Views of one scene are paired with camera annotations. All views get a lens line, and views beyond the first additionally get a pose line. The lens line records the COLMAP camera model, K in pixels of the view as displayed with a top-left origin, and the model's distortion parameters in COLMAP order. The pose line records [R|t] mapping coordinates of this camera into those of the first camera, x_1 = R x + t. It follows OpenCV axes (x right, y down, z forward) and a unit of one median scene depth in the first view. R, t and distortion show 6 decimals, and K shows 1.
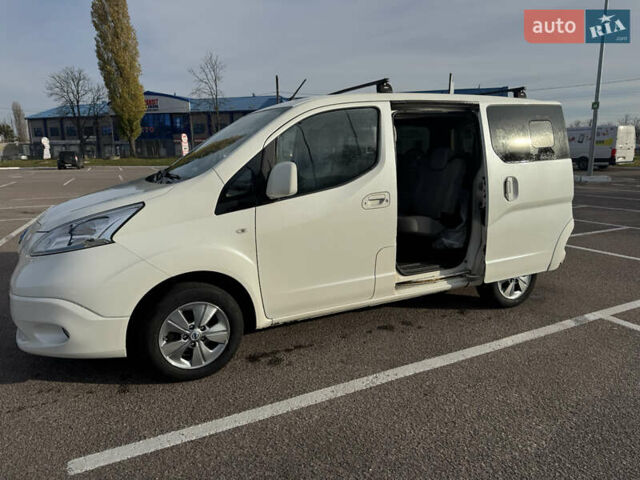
lens RADIAL K [[457.1, 0, 318.7], [0, 457.1, 237.7], [0, 0, 1]] dist [0.022962, -0.024870]
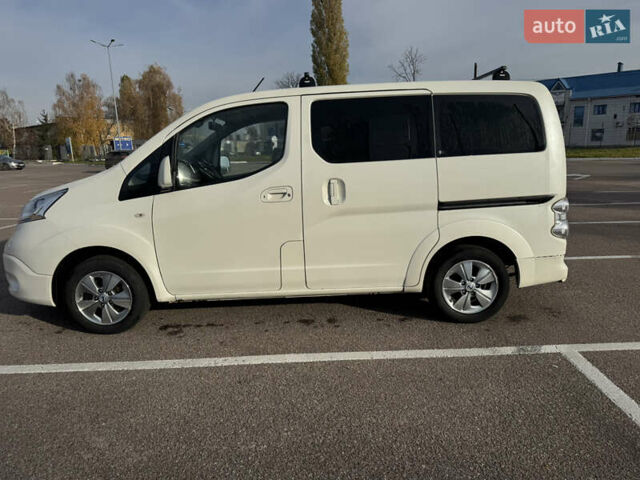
lens RADIAL K [[457.1, 0, 318.1], [0, 457.1, 243.3], [0, 0, 1]] dist [0.022962, -0.024870]
pose [[0.898626, 0.078197, -0.431691, 0.651355], [-0.067743, 0.996918, 0.039565, -0.018153], [0.433454, -0.006310, 0.901153, 0.118188]]
